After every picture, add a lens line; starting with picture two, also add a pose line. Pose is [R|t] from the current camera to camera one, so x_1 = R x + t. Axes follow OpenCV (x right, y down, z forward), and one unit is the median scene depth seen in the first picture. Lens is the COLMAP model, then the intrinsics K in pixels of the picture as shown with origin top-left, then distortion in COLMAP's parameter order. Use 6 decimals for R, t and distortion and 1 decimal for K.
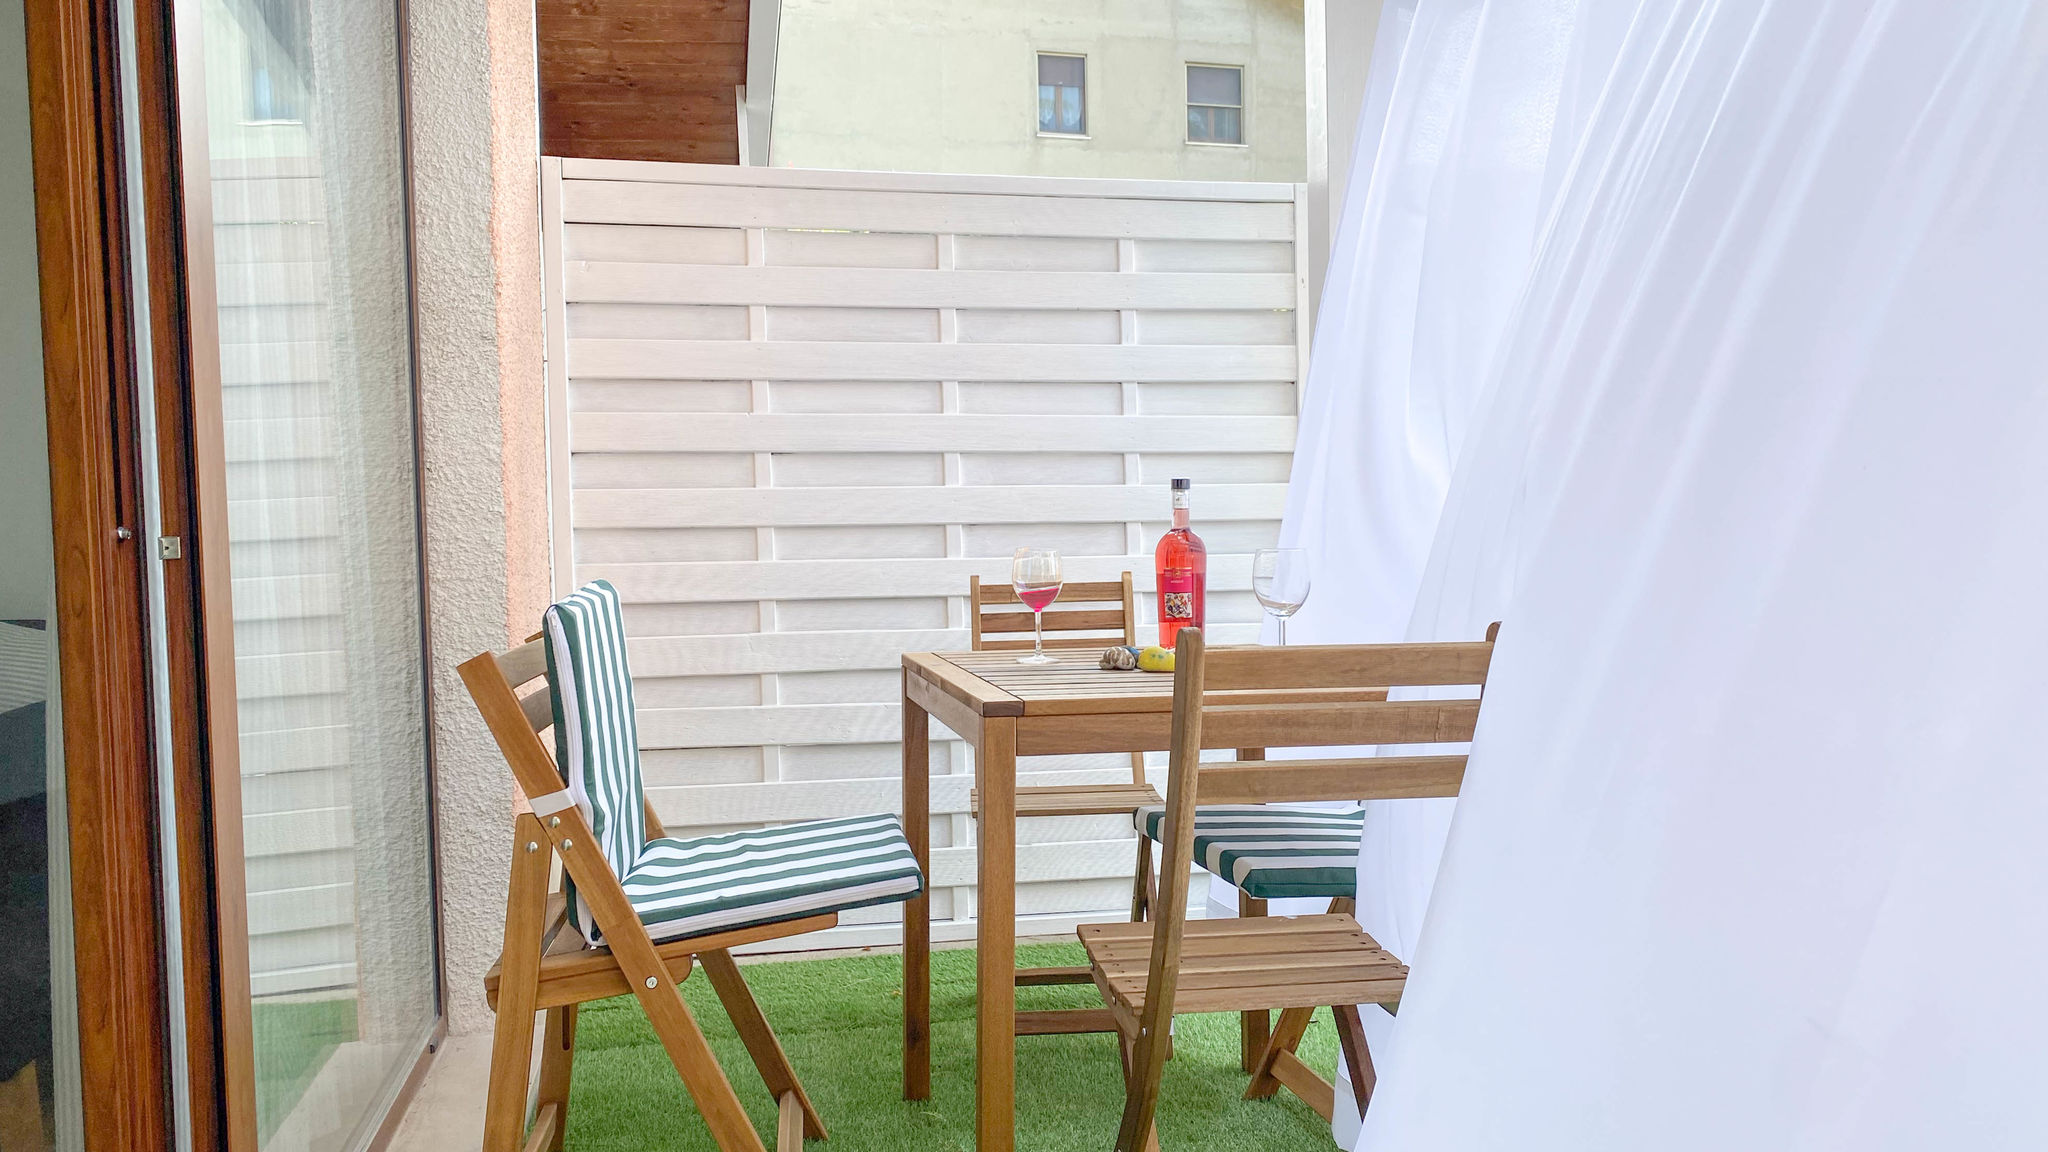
lens RADIAL K [[1714.0, 0, 1024.0], [0, 1714.0, 576.0], [0, 0, 1]] dist [0.174469, -0.440376]
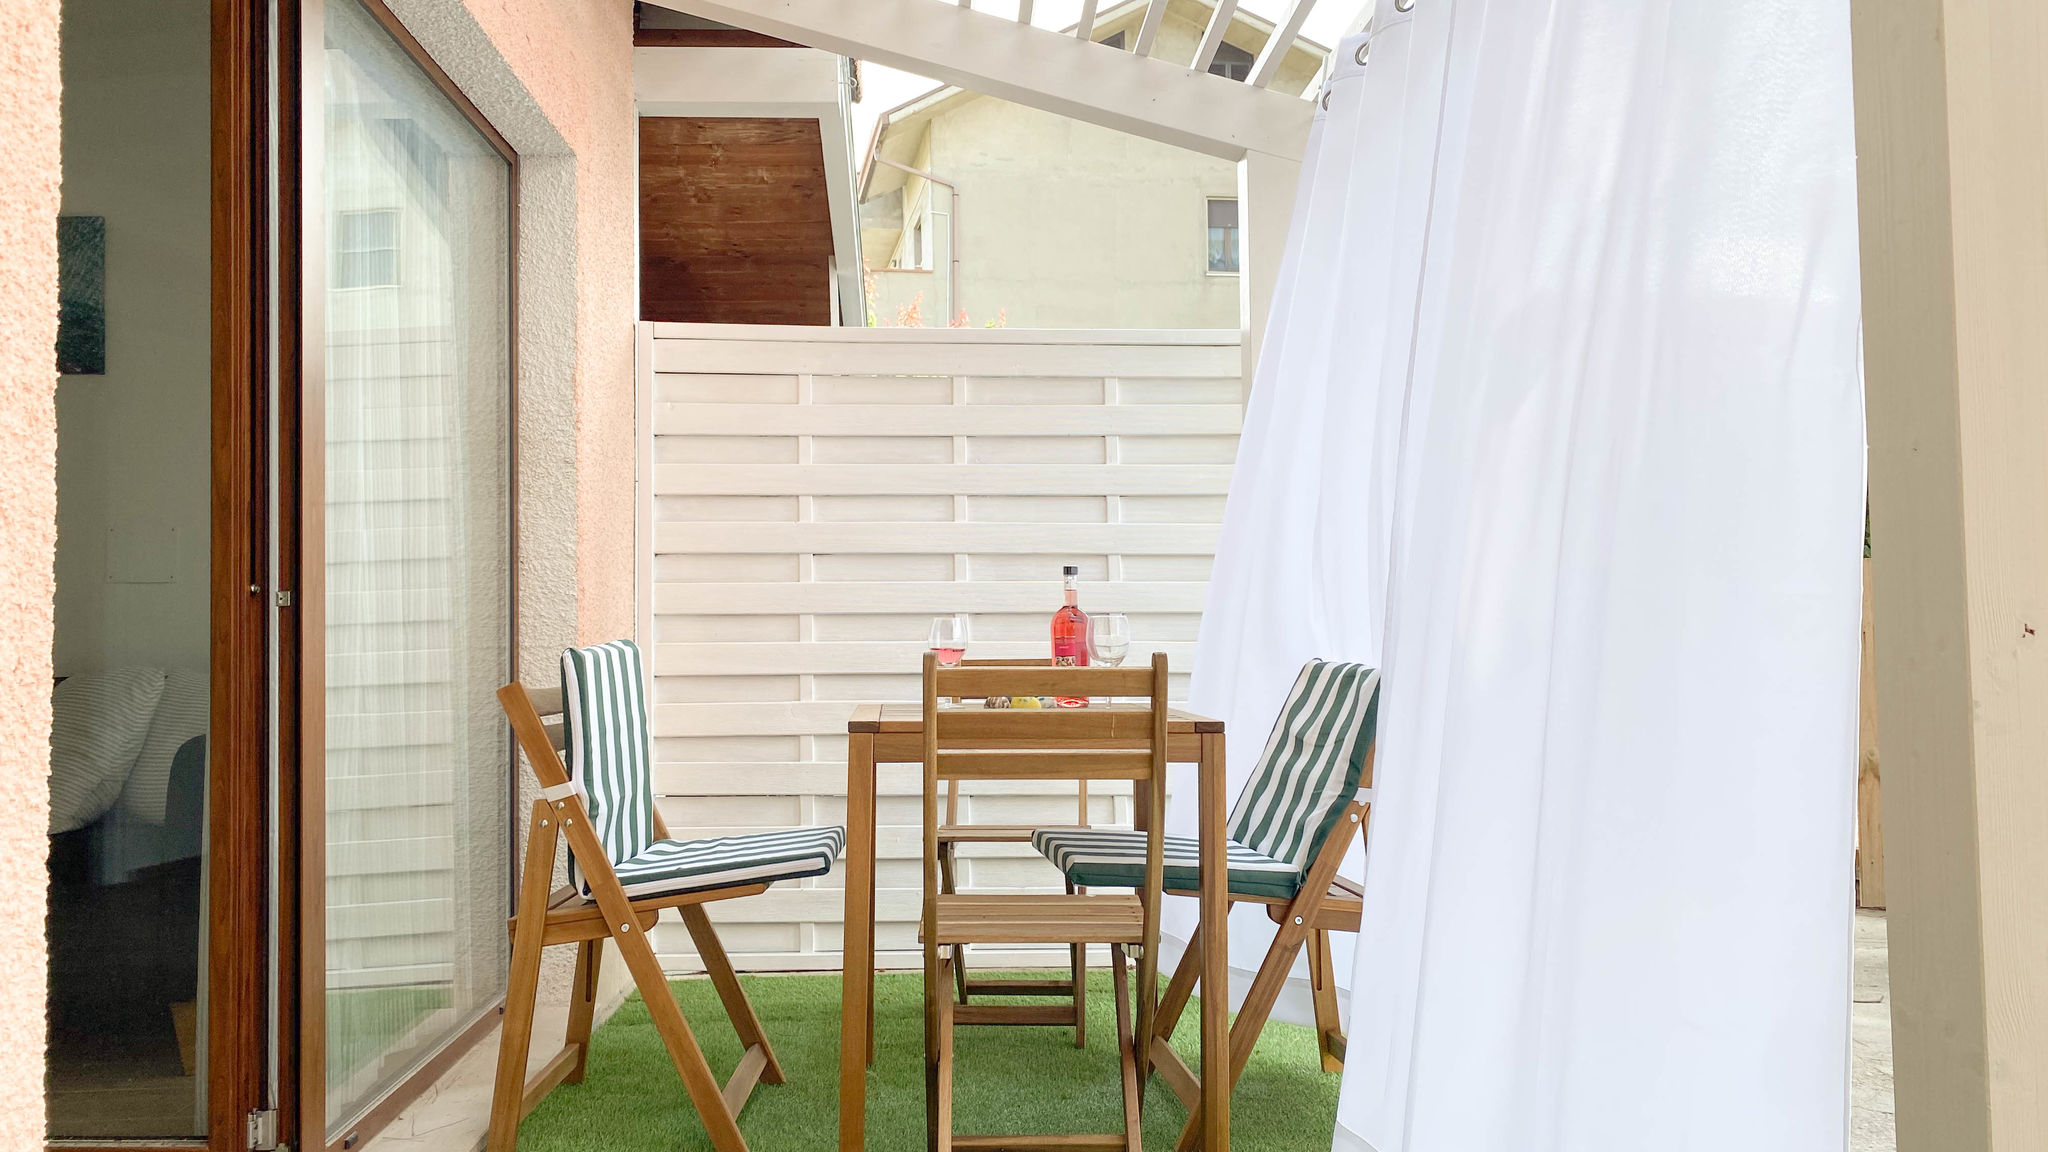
lens RADIAL K [[1714.0, 0, 1024.0], [0, 1714.0, 576.0], [0, 0, 1]] dist [0.174469, -0.440376]
pose [[0.991826, -0.000331, -0.127601, 0.161215], [-0.009176, 0.997223, -0.073910, 0.033944], [0.127271, 0.074477, 0.989068, -0.195418]]
